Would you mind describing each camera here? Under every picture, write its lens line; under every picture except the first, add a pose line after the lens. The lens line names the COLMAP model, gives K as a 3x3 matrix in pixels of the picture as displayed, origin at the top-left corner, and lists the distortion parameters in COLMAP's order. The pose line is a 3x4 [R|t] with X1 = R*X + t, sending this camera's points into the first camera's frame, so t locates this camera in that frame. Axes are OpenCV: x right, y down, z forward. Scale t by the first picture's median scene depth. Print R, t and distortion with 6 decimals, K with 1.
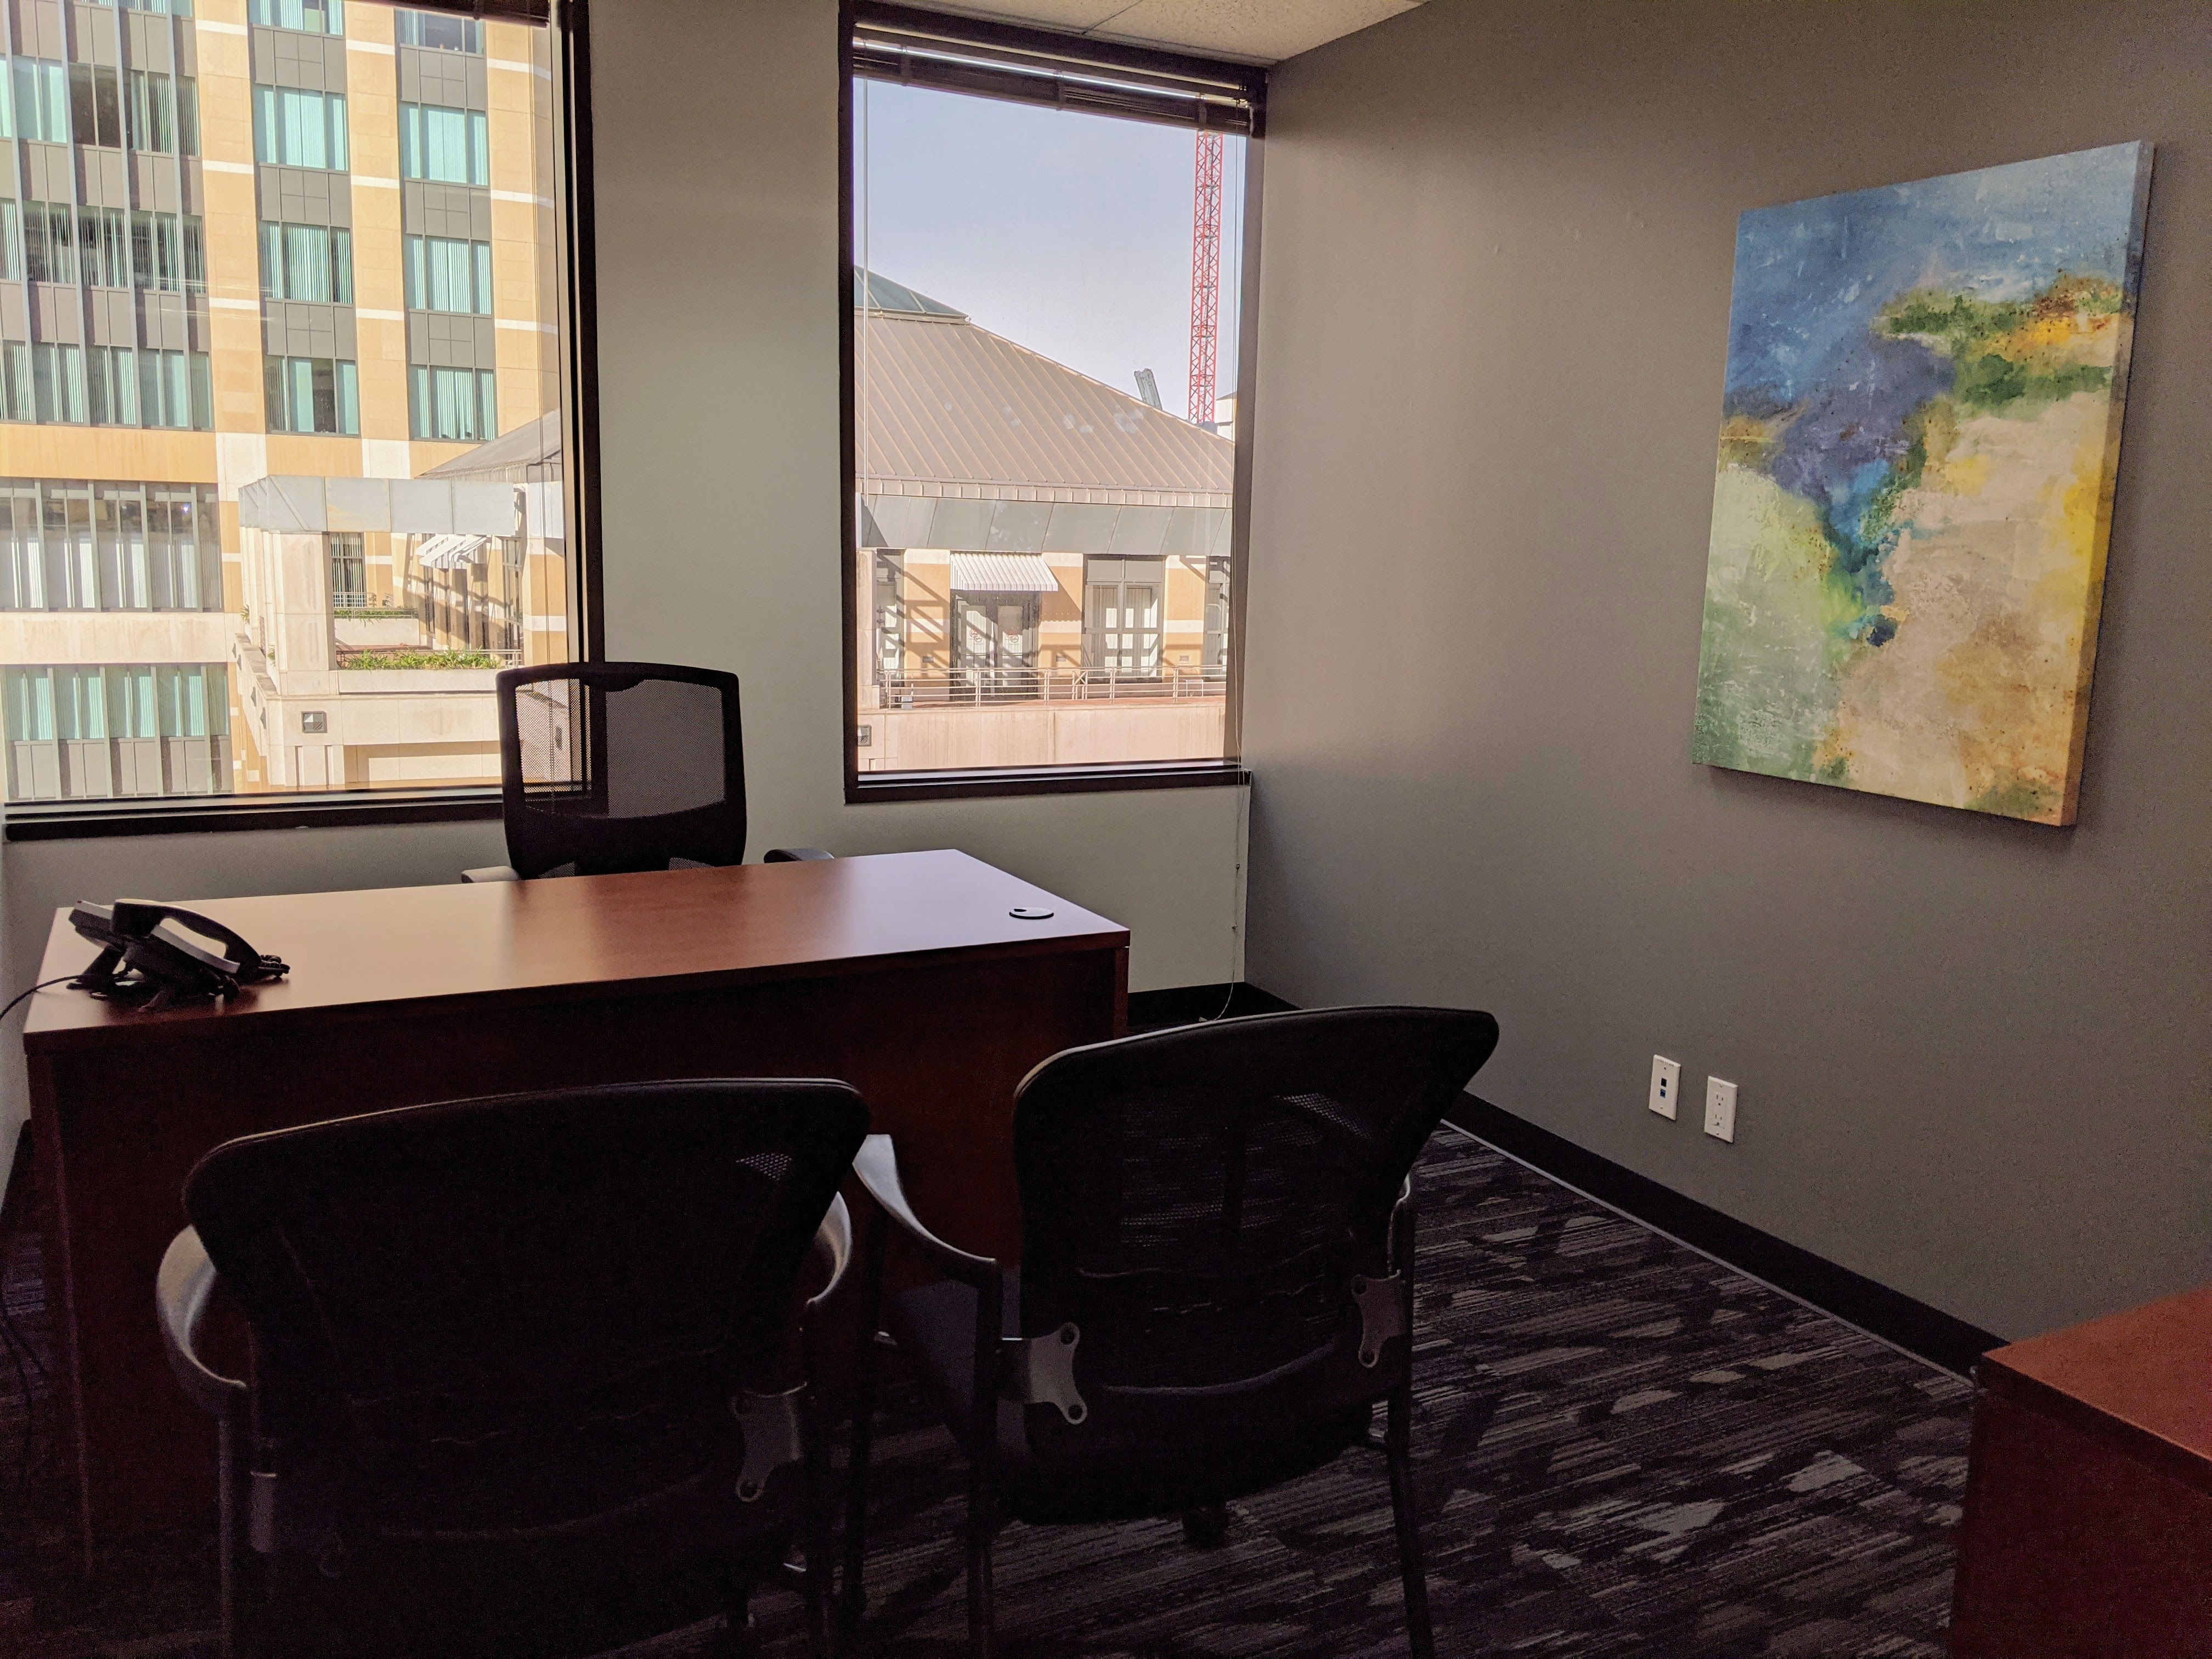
lens RADIAL K [[1766.8, 0, 1106.0], [0, 1766.8, 829.5], [0, 0, 1]] dist [-0.004661, -0.018476]
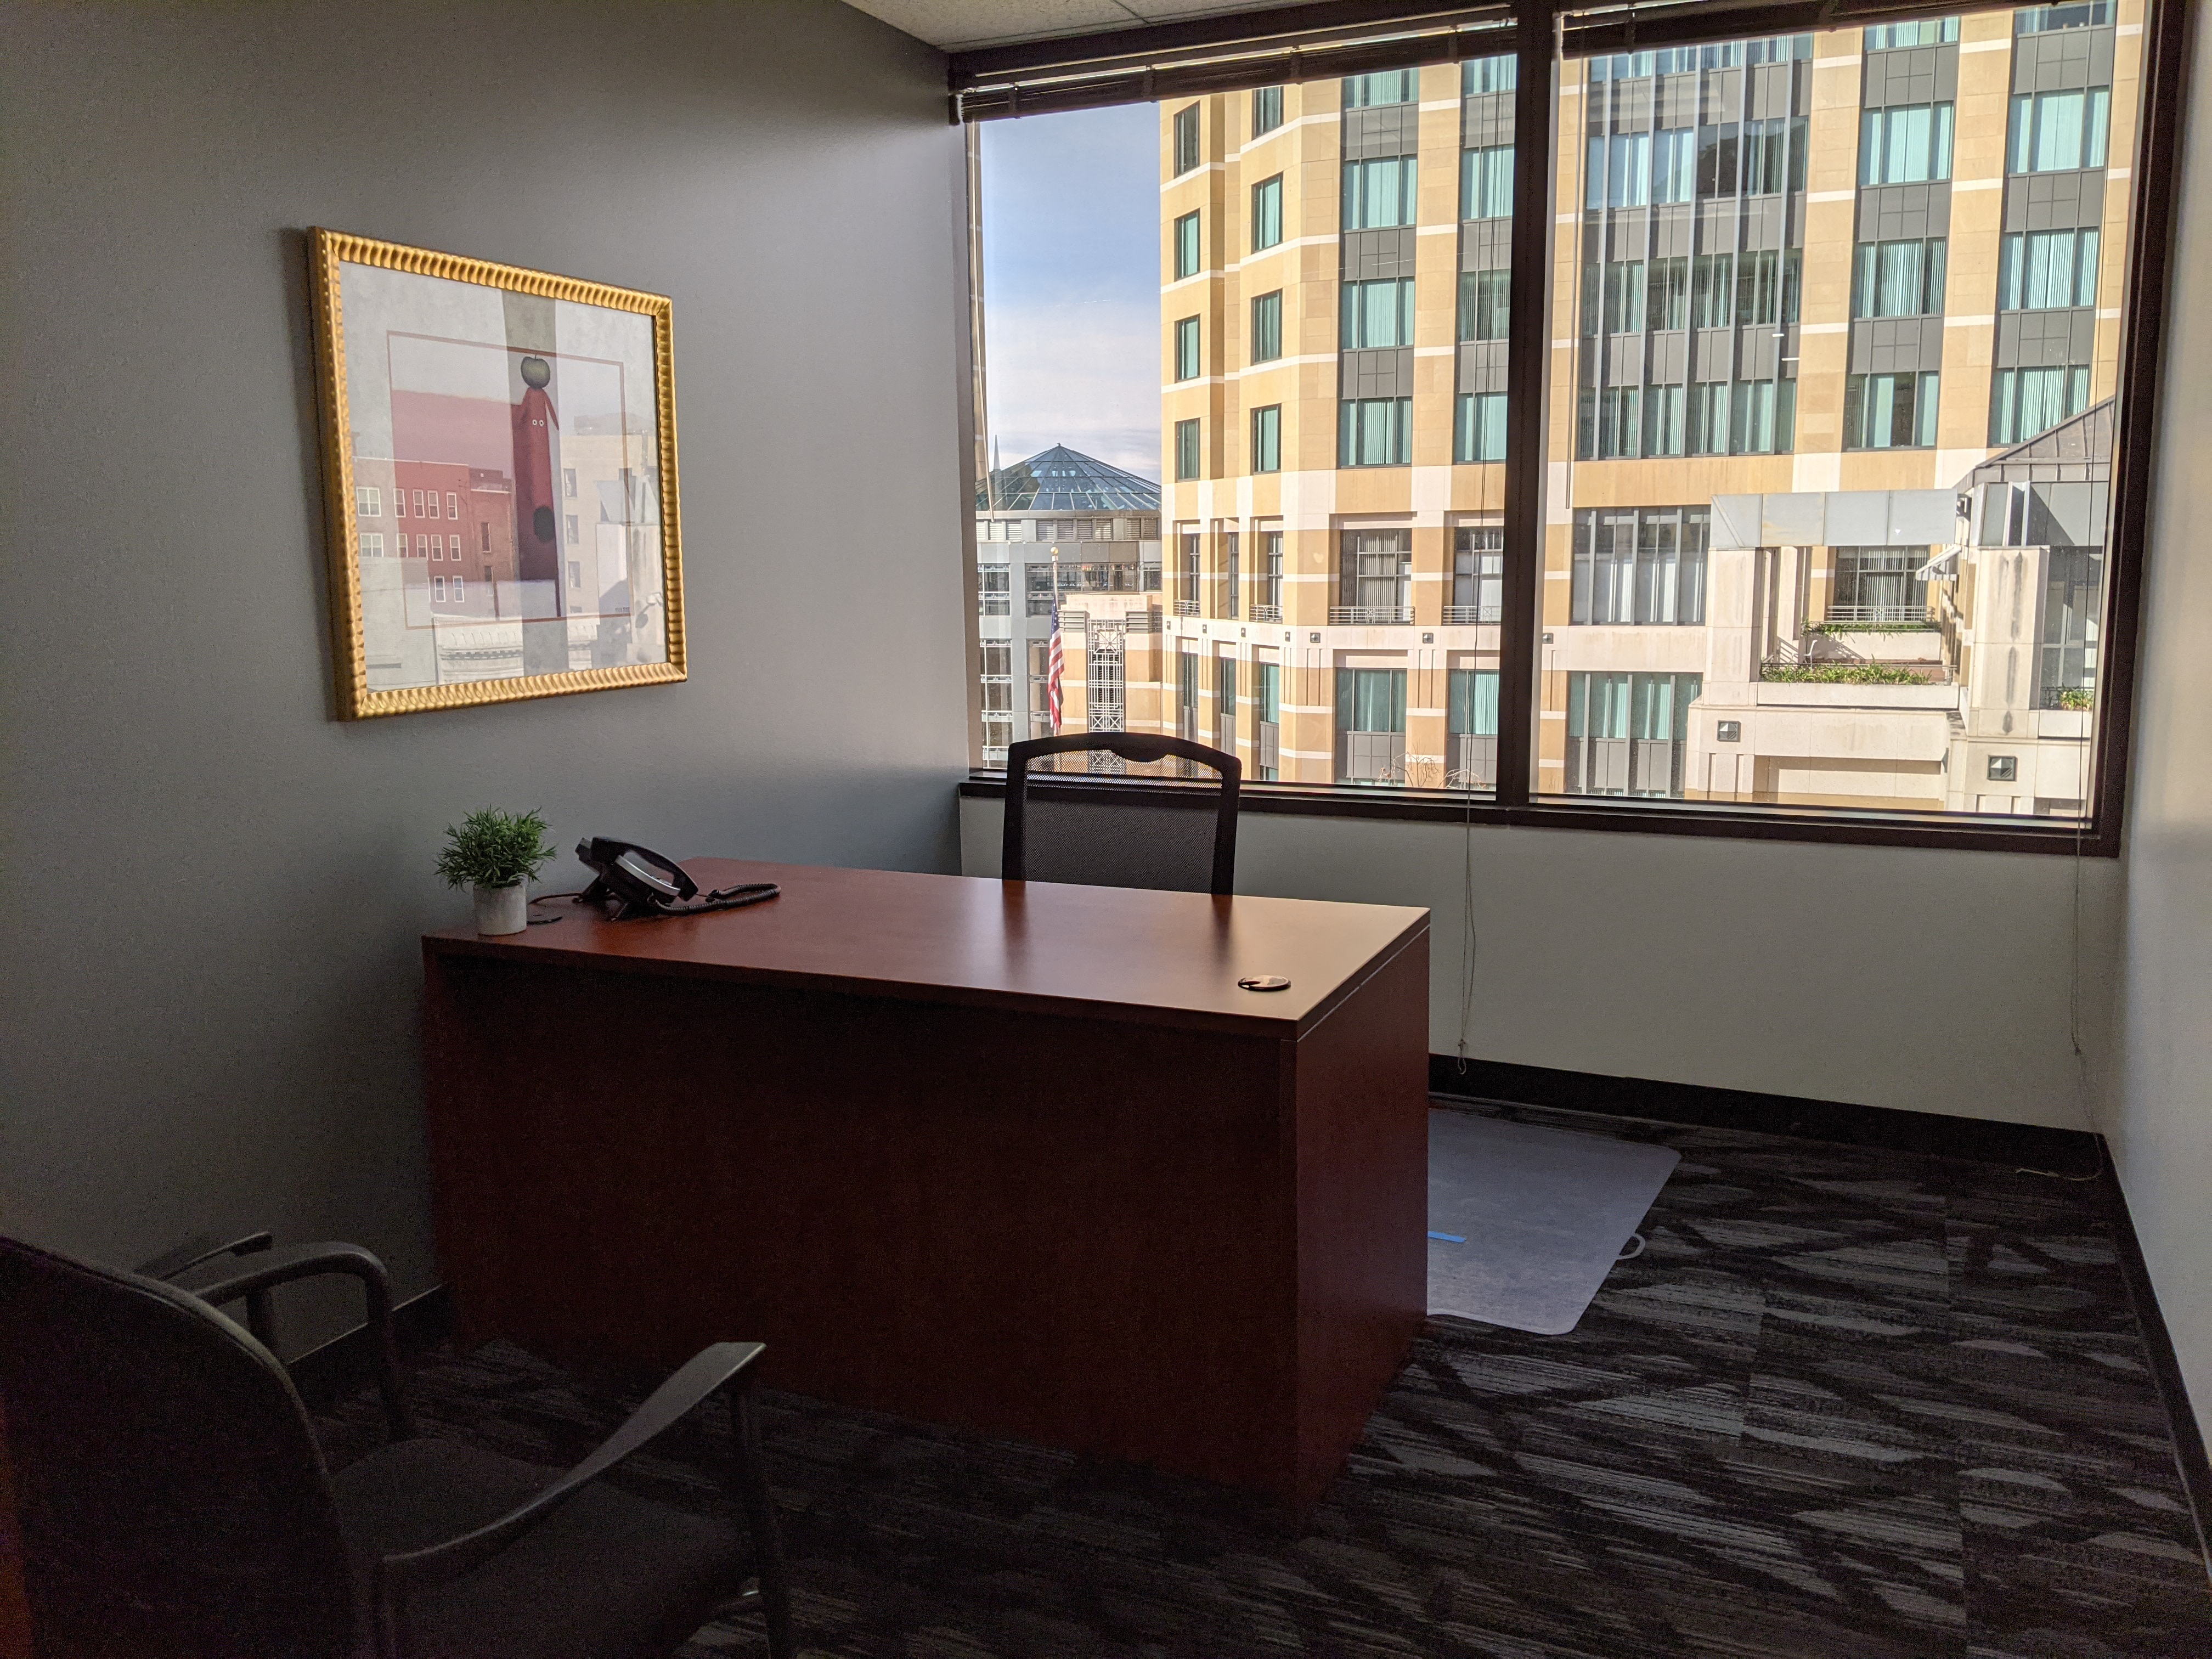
lens RADIAL K [[1754.5, 0, 1106.0], [0, 1754.5, 829.5], [0, 0, 1]] dist [0.000605, -0.010976]
pose [[0.634968, 0.089172, -0.767374, 0.113970], [-0.094806, 0.994802, 0.037153, -0.006805], [0.766699, 0.049161, 0.640122, 0.058962]]
